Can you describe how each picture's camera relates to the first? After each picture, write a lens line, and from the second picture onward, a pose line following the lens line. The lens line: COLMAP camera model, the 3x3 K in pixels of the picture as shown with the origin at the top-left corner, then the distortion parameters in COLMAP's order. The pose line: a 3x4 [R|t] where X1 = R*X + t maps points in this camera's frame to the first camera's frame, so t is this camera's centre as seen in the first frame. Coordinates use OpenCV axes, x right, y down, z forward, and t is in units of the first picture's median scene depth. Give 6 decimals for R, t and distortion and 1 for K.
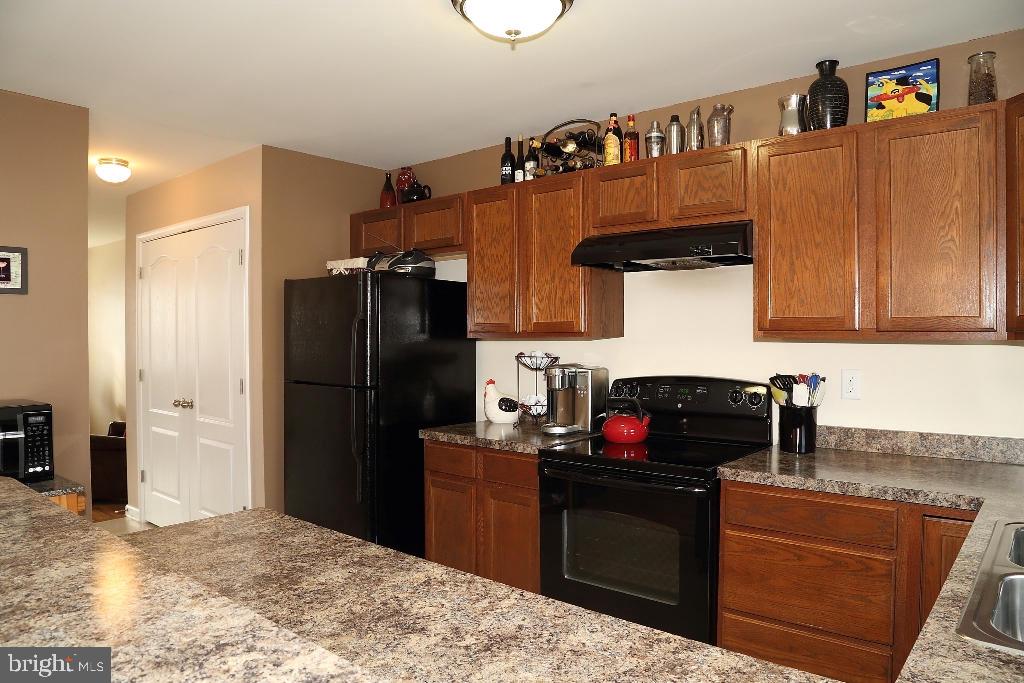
lens RADIAL K [[708.8, 0, 480.1], [0, 708.8, 340.0], [0, 0, 1]] dist [-0.122464, 0.053239]
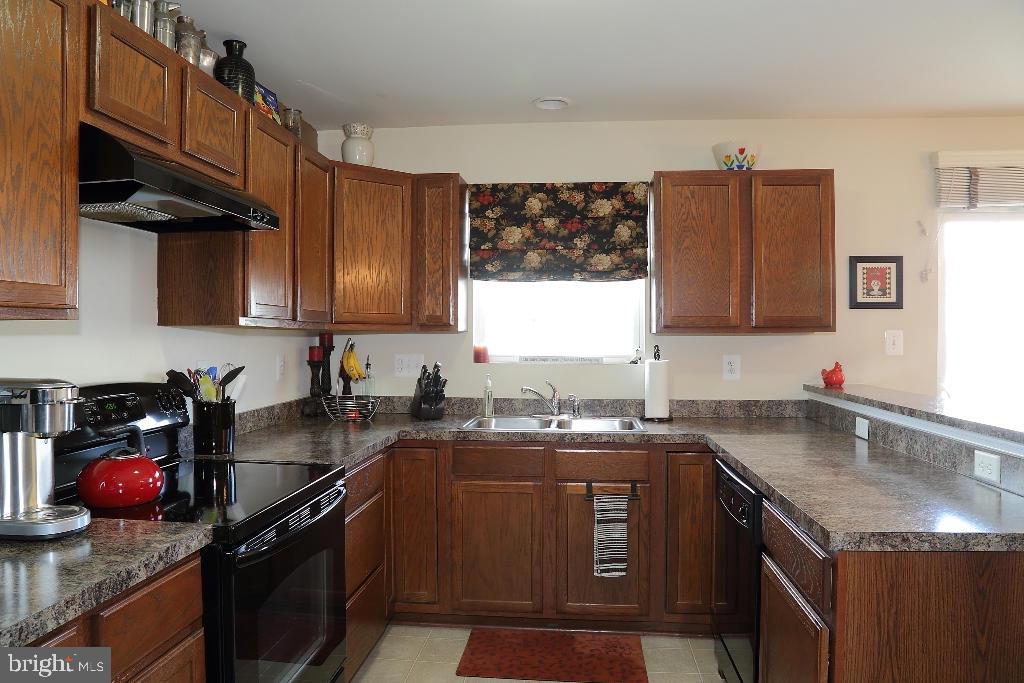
lens RADIAL K [[710.5, 0, 513.1], [0, 710.5, 344.4], [0, 0, 1]] dist [-0.127404, 0.069009]
pose [[-0.593999, -0.005360, 0.804448, -0.533457], [0.011998, 0.999808, 0.015520, 0.011631], [-0.804376, 0.018871, -0.593820, 1.317554]]
